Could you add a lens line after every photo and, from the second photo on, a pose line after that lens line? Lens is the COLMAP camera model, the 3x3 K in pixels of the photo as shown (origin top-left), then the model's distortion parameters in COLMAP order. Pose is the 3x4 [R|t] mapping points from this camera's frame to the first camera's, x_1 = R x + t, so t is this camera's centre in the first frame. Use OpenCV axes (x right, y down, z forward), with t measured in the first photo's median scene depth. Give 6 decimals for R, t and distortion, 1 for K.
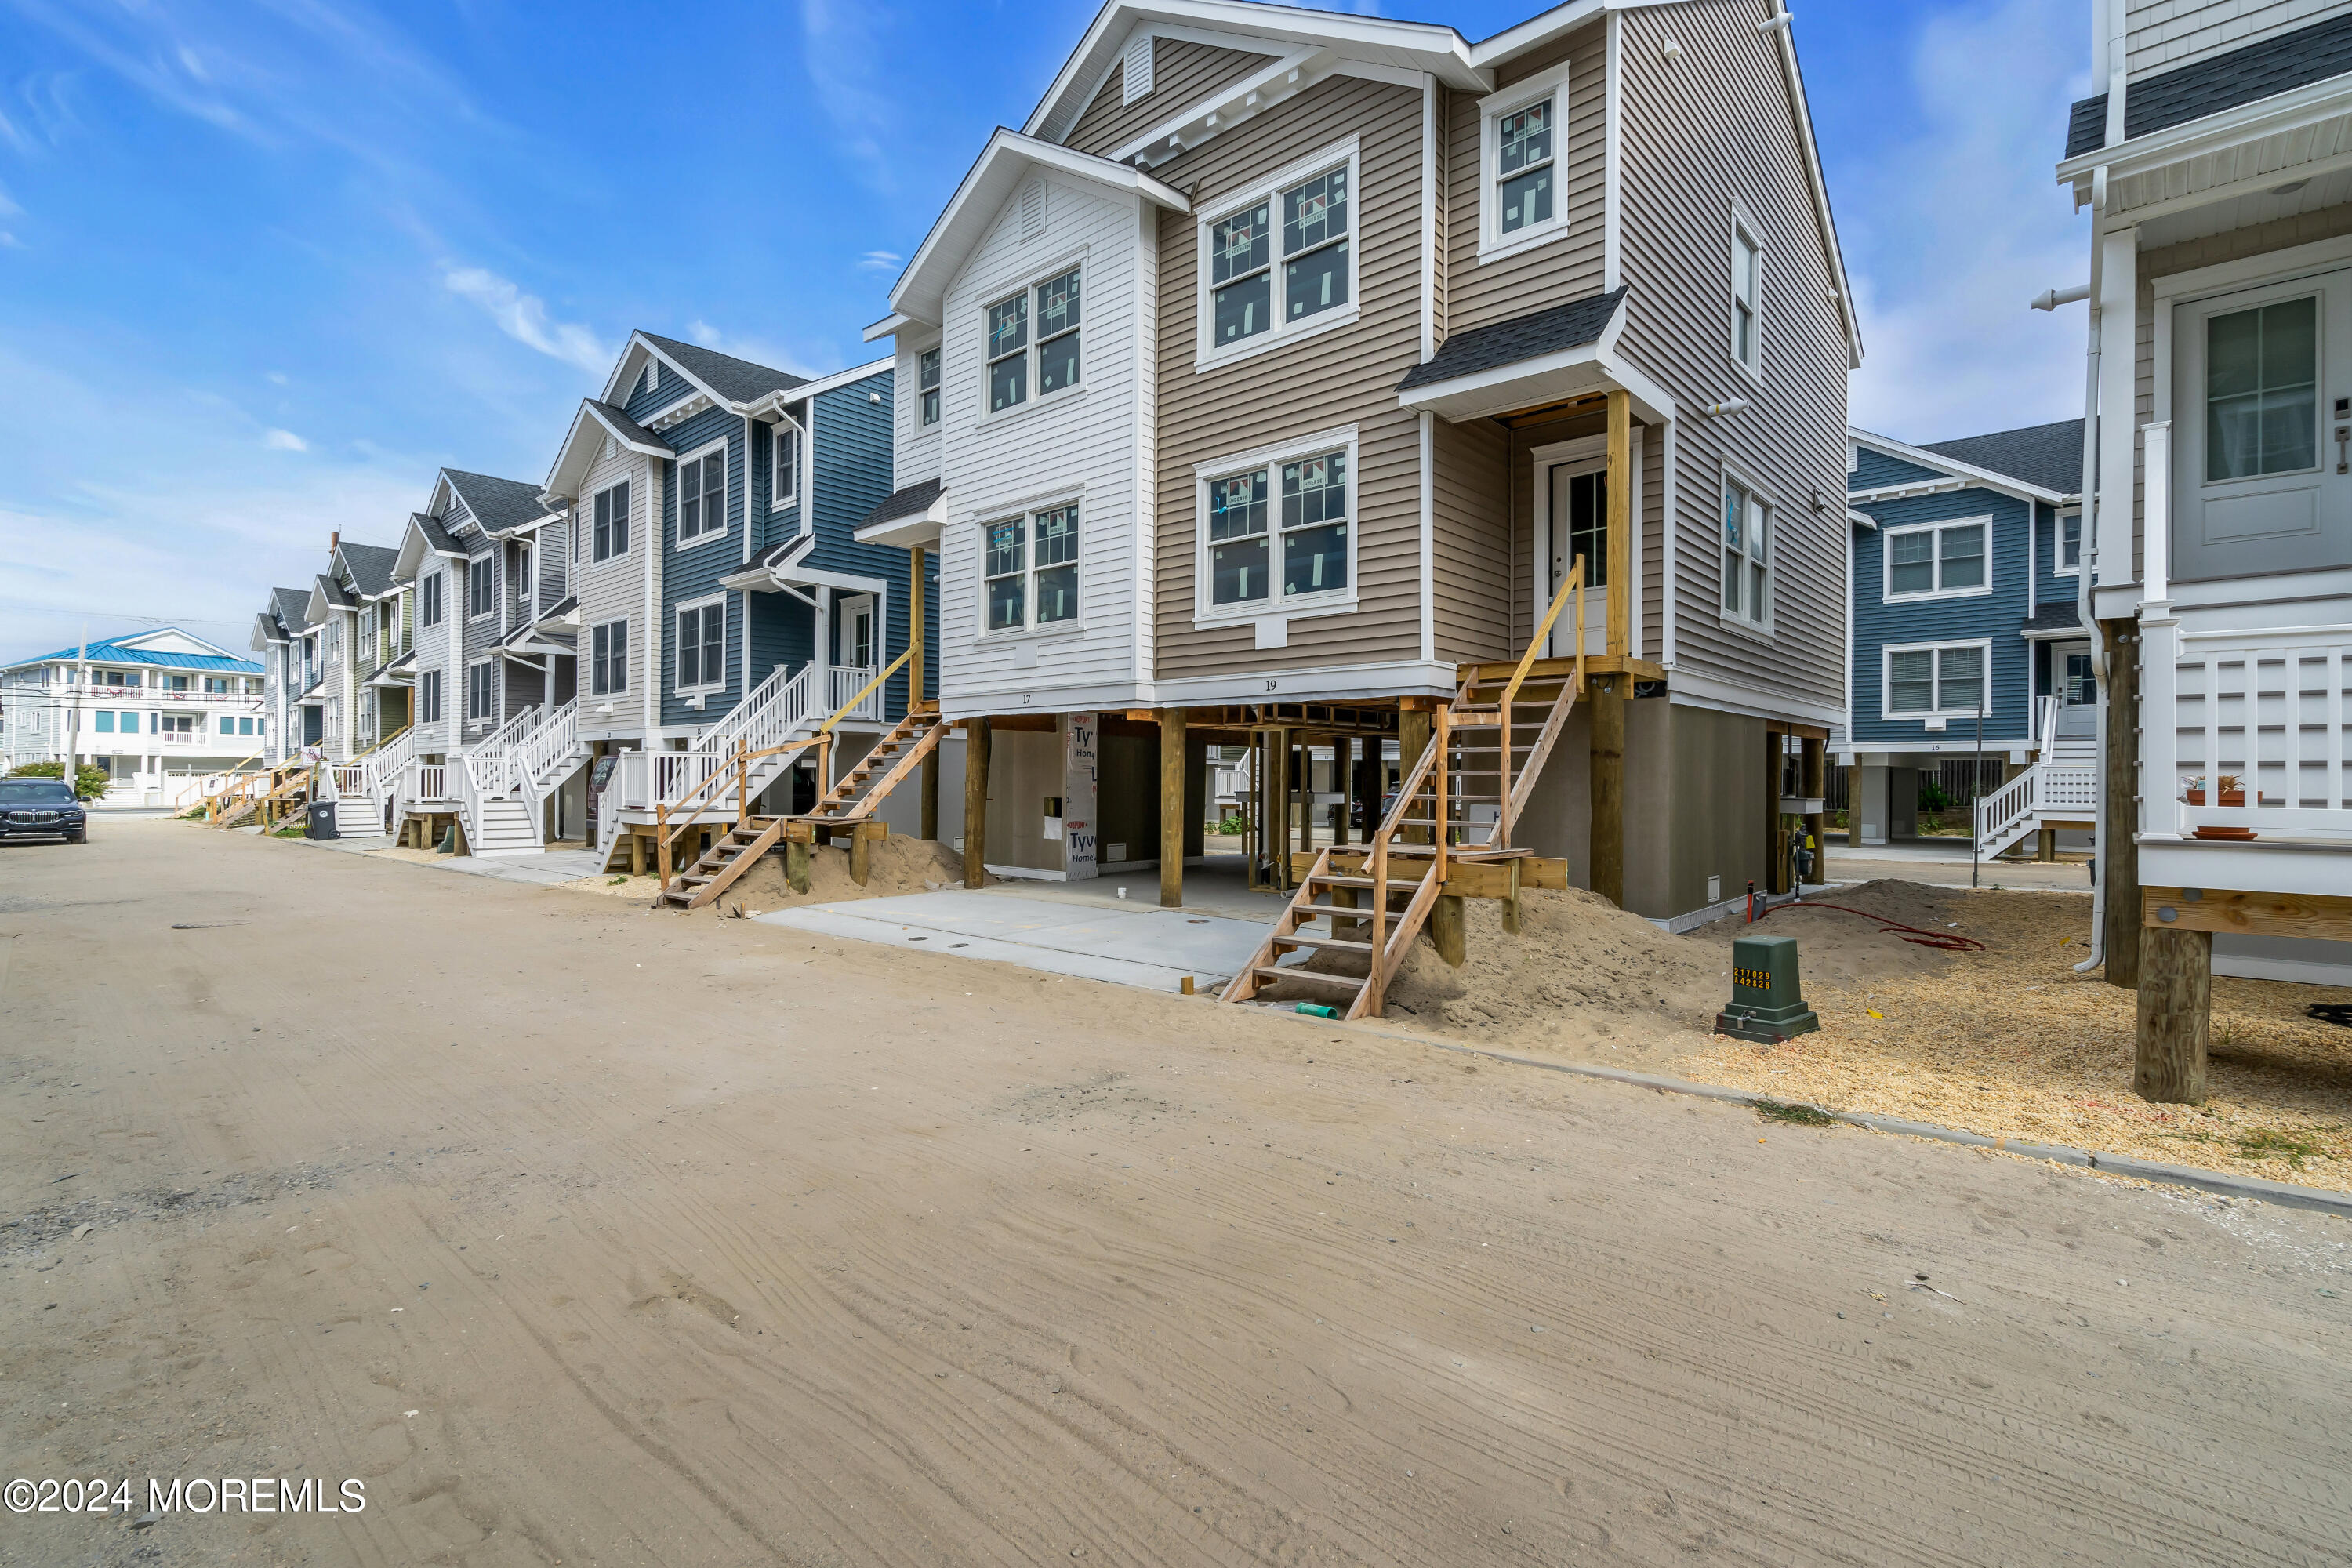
lens RADIAL K [[1057.0, 0, 1183.0], [0, 1057.0, 799.6], [0, 0, 1]] dist [-0.004187, 0.001705]
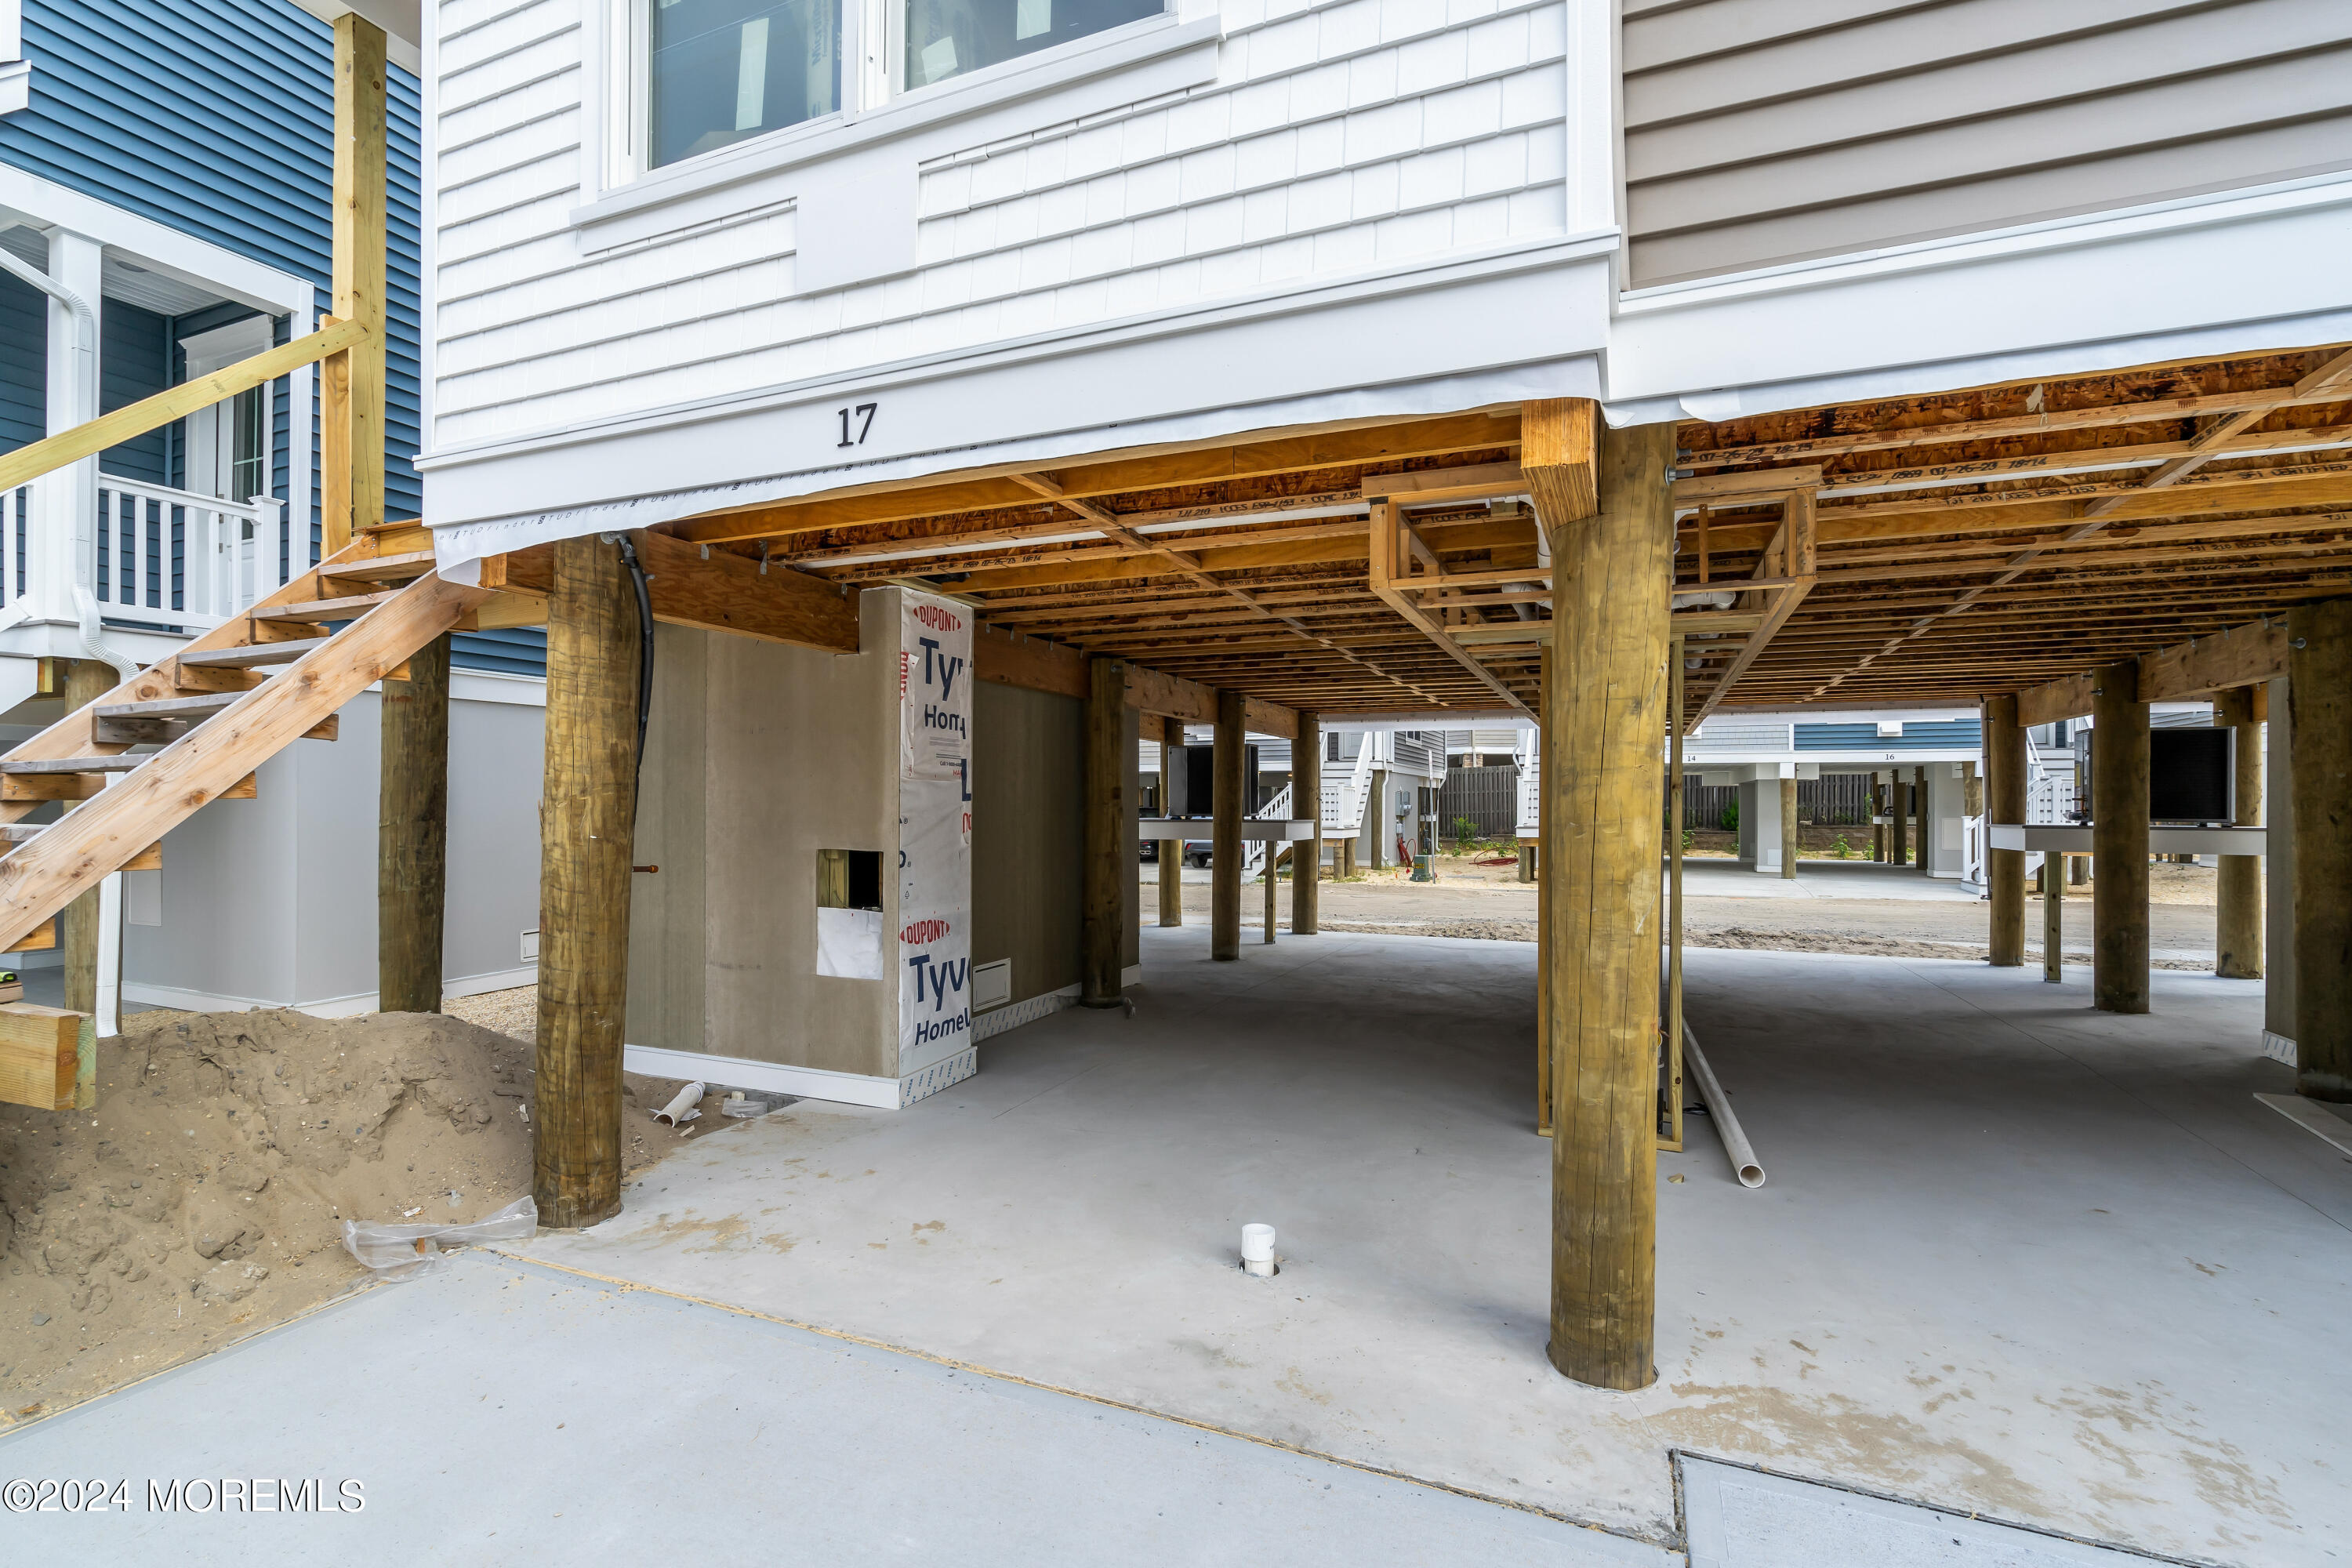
lens RADIAL K [[1057.0, 0, 1183.6], [0, 1057.0, 809.6], [0, 0, 1]] dist [-0.004187, 0.001705]
pose [[0.944355, -0.007263, 0.328847, -0.155446], [0.008956, 0.999953, -0.003633, -0.014583], [-0.328806, 0.006376, 0.944376, 0.768207]]
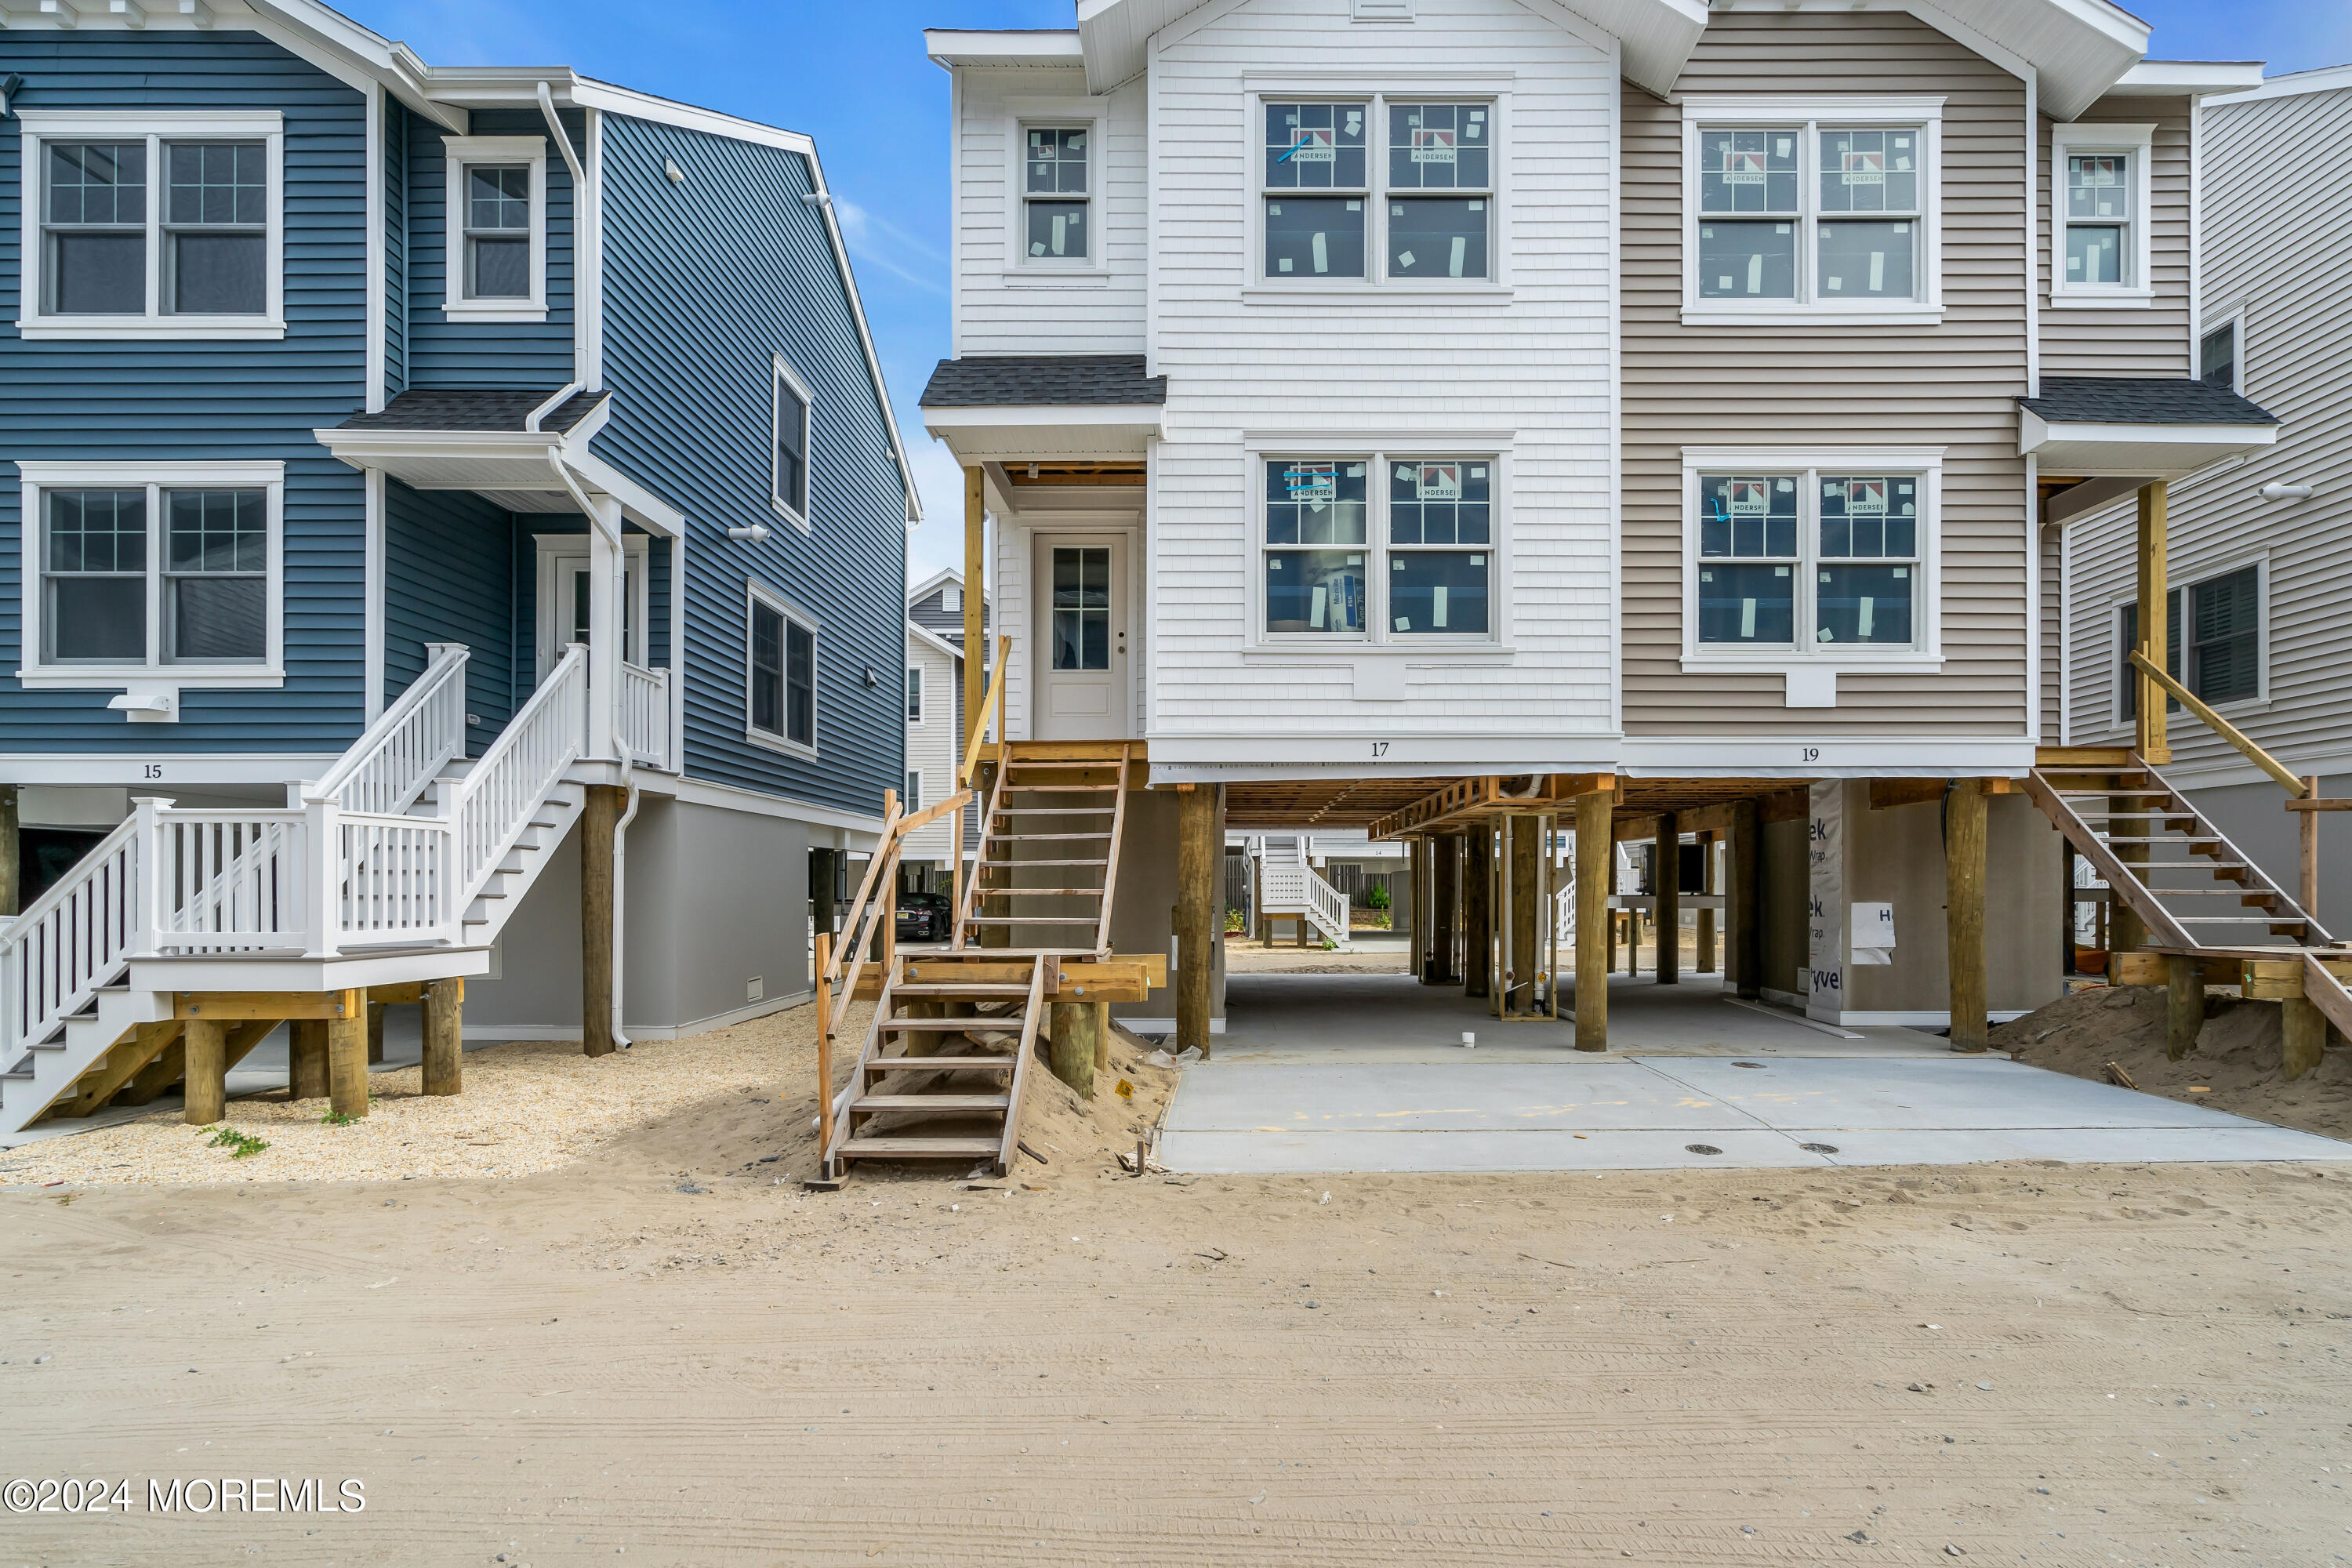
lens RADIAL K [[1057.0, 0, 1224.1], [0, 1057.0, 905.3], [0, 0, 1]] dist [-0.004187, 0.001705]
pose [[0.751944, -0.017608, 0.658992, -0.633741], [0.015071, 0.999841, 0.009518, -0.009117], [-0.659055, 0.002775, 0.752090, 0.582181]]
